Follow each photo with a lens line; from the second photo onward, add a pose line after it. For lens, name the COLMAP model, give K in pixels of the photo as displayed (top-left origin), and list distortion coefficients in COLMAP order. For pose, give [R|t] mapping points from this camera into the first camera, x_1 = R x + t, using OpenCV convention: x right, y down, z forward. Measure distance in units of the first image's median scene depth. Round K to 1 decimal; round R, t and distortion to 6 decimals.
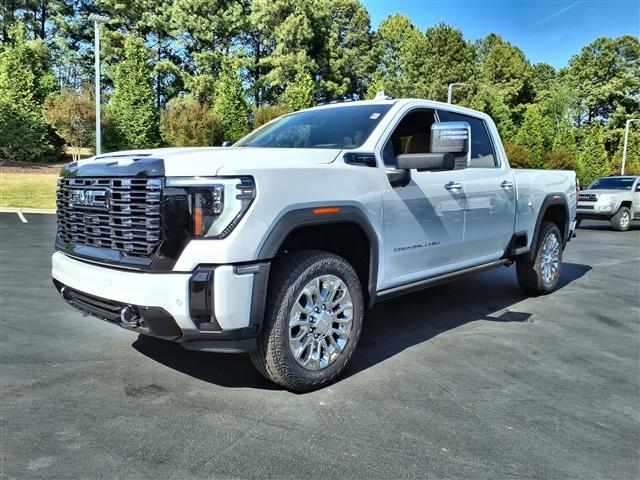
lens RADIAL K [[566.6, 0, 320.0], [0, 566.6, 240.0], [0, 0, 1]] dist [-0.015281, -0.004843]
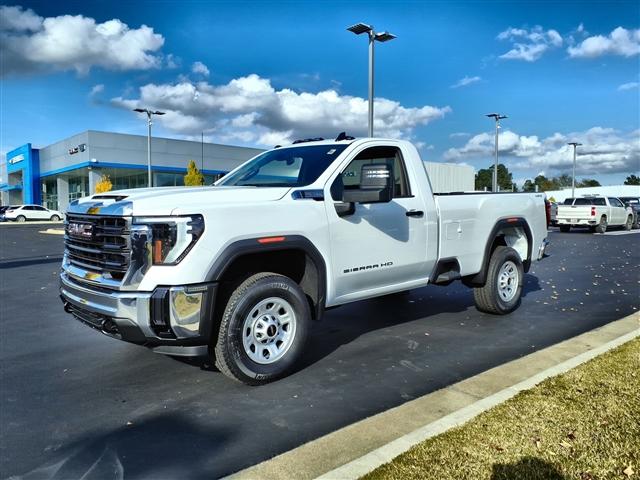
lens RADIAL K [[558.2, 0, 320.0], [0, 558.2, 240.0], [0, 0, 1]] dist [0.011308, -0.000544]
pose [[0.996920, -0.003506, -0.078342, 0.180042], [0.001880, 0.999781, -0.020831, -0.022837], [0.078398, 0.020619, 0.996709, -0.160216]]
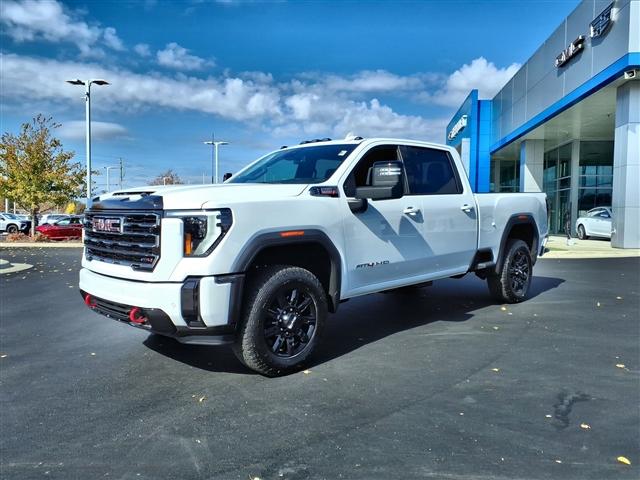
lens RADIAL K [[558.2, 0, 320.0], [0, 558.2, 240.0], [0, 0, 1]] dist [0.011308, -0.000544]
pose [[0.999124, -0.007599, -0.041156, 0.107195], [0.006357, 0.999523, -0.030222, 0.000267], [0.041366, 0.029934, 0.998696, -0.211212]]
